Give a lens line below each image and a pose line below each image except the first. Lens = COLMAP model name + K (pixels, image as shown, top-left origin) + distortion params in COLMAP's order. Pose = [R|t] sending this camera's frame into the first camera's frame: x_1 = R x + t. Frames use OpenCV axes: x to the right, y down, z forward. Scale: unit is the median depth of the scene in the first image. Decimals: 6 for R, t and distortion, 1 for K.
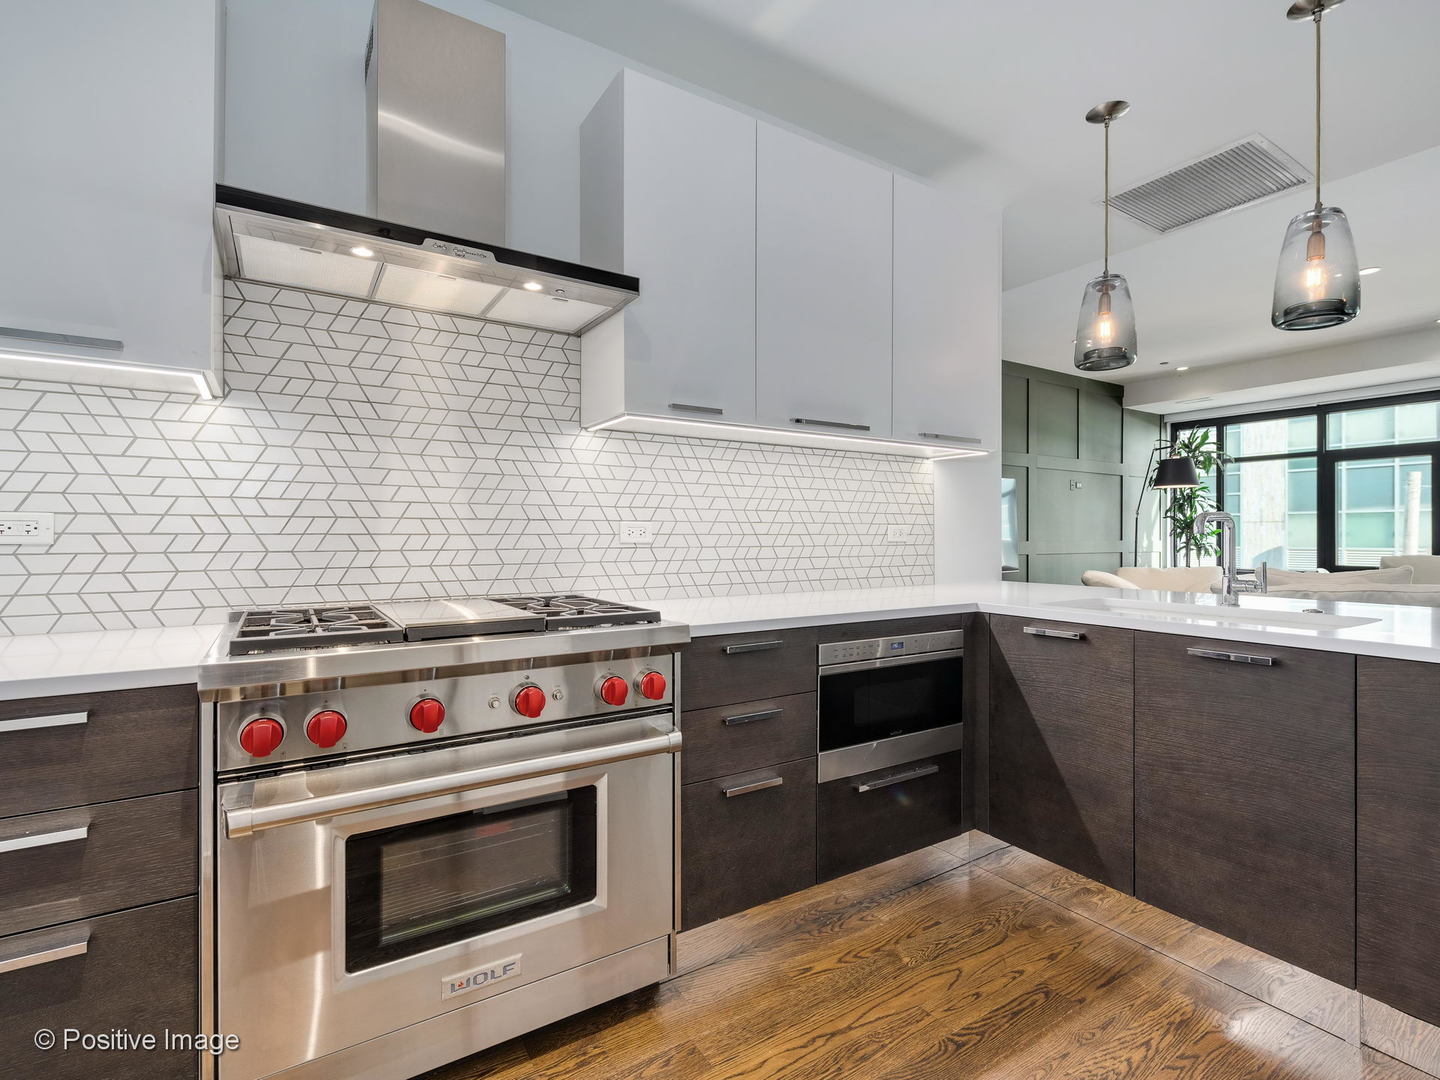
lens RADIAL K [[661.6, 0, 713.1], [0, 661.6, 541.4], [0, 0, 1]] dist [0.005094, -0.000018]
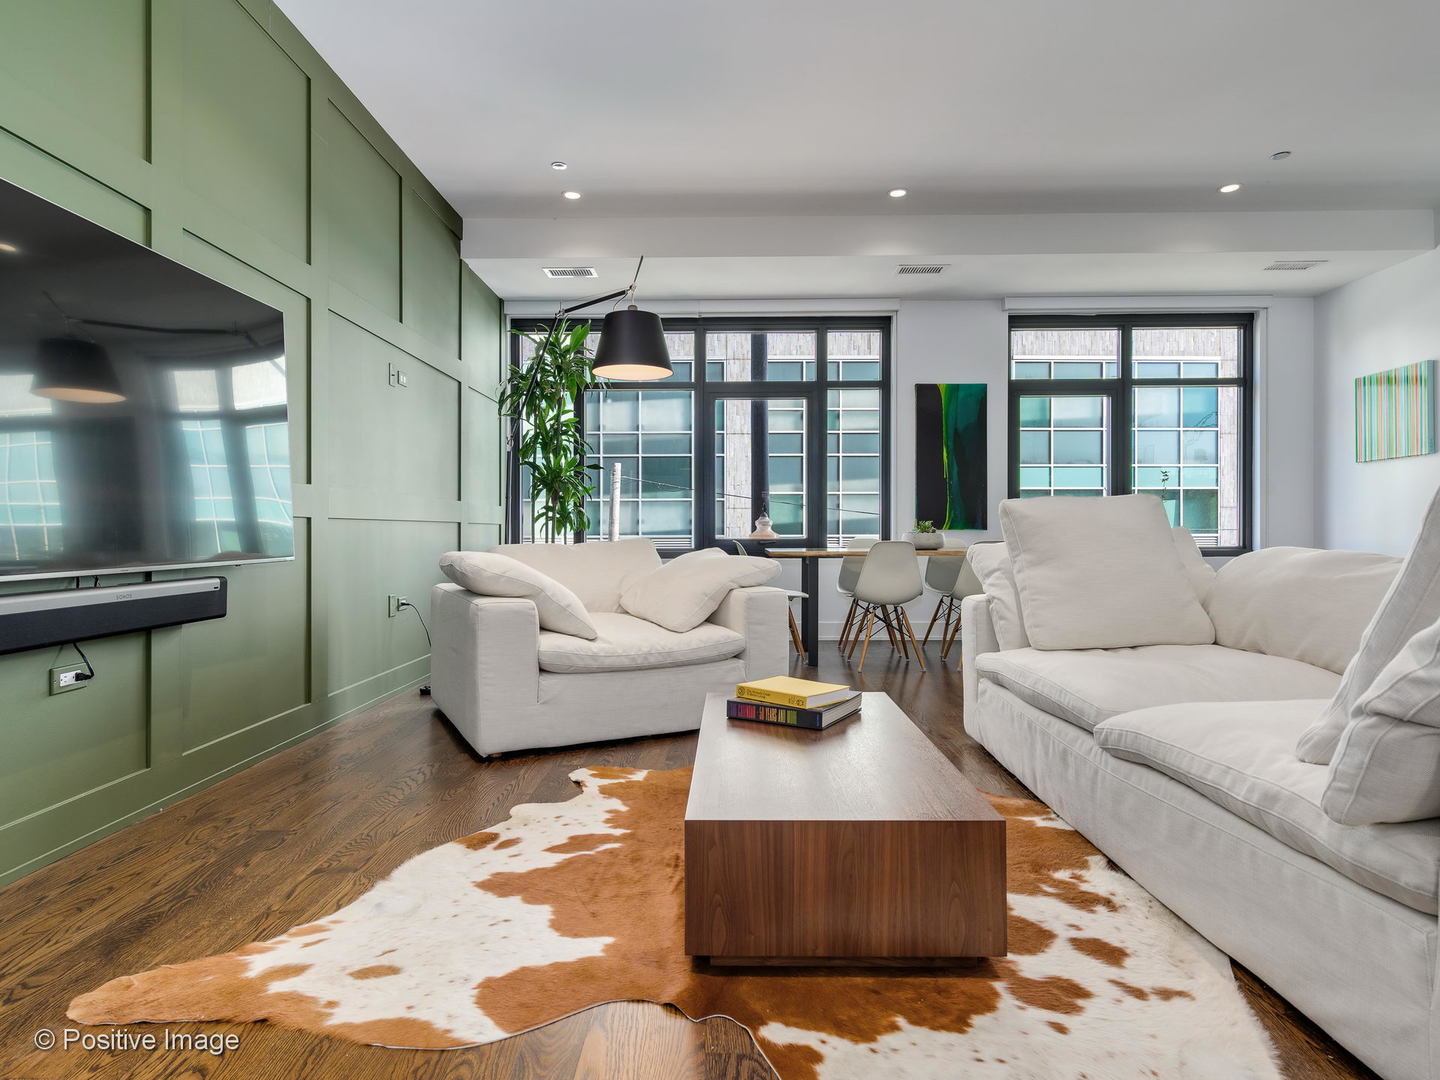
lens RADIAL K [[792.2, 0, 717.9], [0, 792.2, 531.9], [0, 0, 1]] dist [0.004682, -0.000279]
pose [[0.542494, -0.004824, 0.840046, 0.192946], [0.011942, 0.999927, -0.001970, 0.031240], [-0.839975, 0.011100, 0.542512, 0.500450]]
